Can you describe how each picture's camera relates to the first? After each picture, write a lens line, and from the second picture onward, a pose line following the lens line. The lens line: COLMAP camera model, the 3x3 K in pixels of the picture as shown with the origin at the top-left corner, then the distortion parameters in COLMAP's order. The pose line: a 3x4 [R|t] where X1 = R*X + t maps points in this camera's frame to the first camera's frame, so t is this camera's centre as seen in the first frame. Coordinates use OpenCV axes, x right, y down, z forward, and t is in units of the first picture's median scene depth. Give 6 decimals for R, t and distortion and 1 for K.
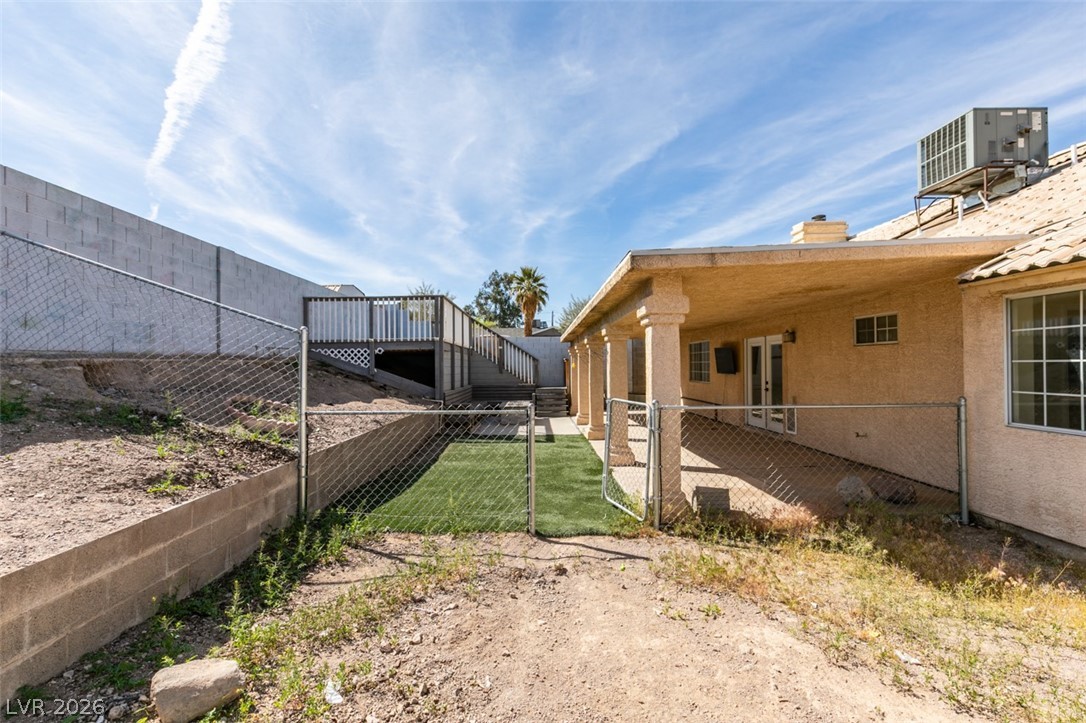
lens RADIAL K [[483.7, 0, 543.0], [0, 483.7, 361.5], [0, 0, 1]] dist [0.006945, -0.000555]
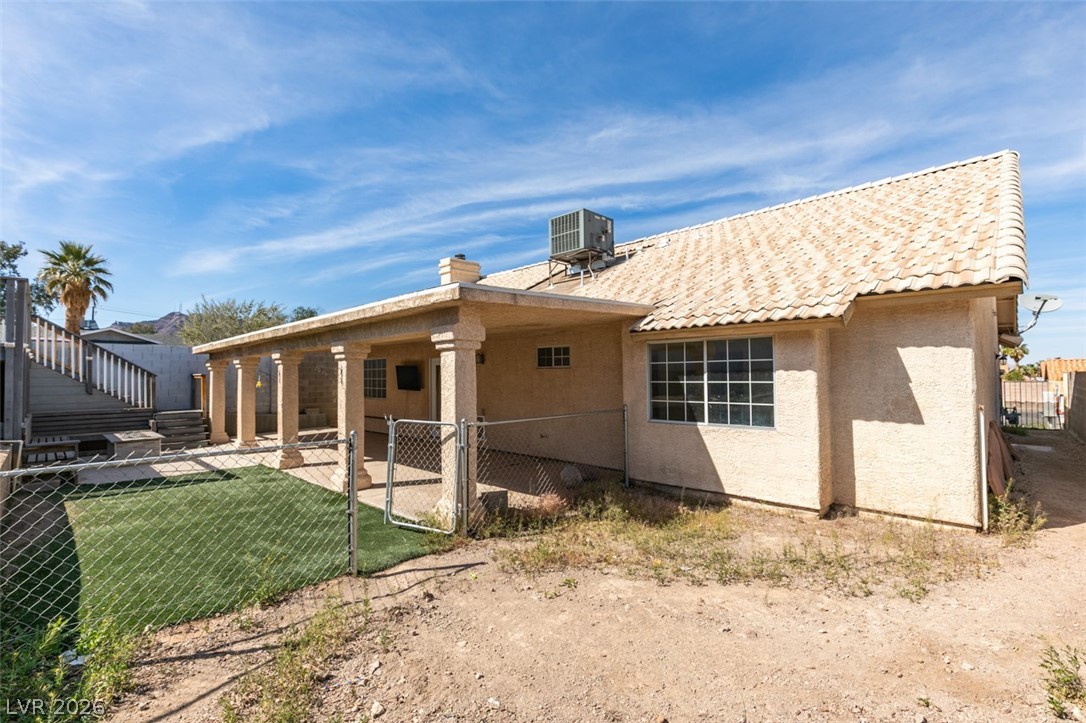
lens RADIAL K [[483.7, 0, 543.0], [0, 483.7, 361.5], [0, 0, 1]] dist [0.006945, -0.000555]
pose [[0.707062, 0.023678, 0.706755, -0.409102], [-0.003525, 0.999545, -0.029961, -0.017434], [-0.707143, 0.018692, 0.706824, 0.095545]]
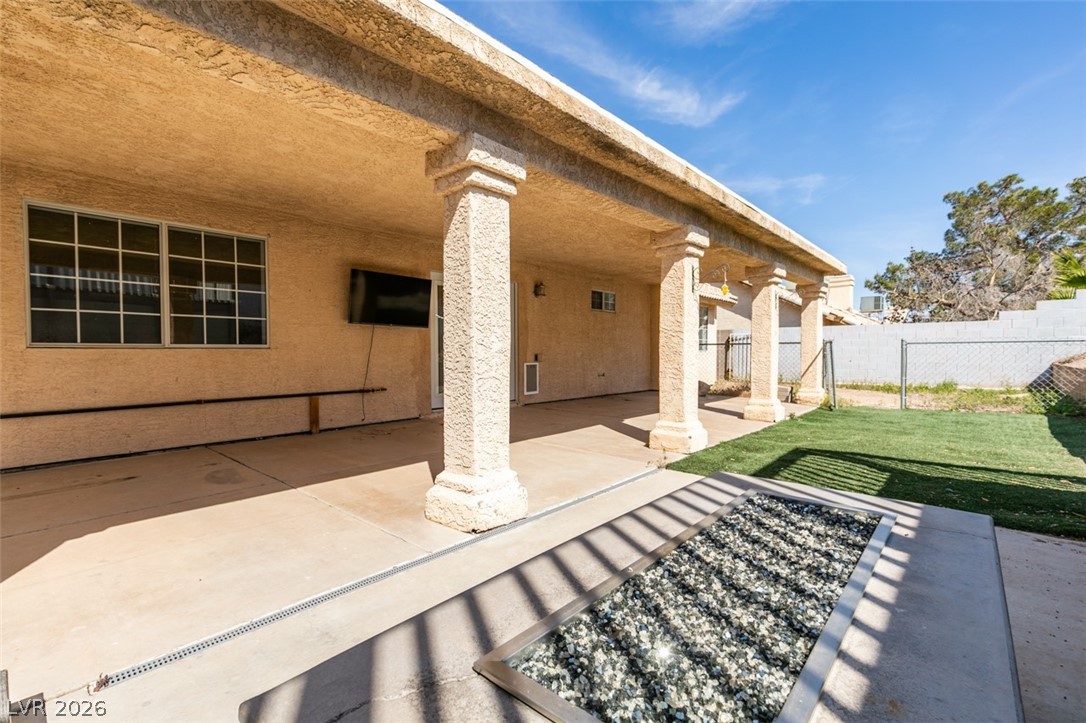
lens RADIAL K [[483.7, 0, 543.0], [0, 483.7, 361.5], [0, 0, 1]] dist [0.006945, -0.000555]
pose [[-0.791238, -0.131065, 0.597297, -0.090594], [-0.096487, 0.991284, 0.089700, 0.002795], [-0.603848, 0.013343, -0.796988, 3.251469]]
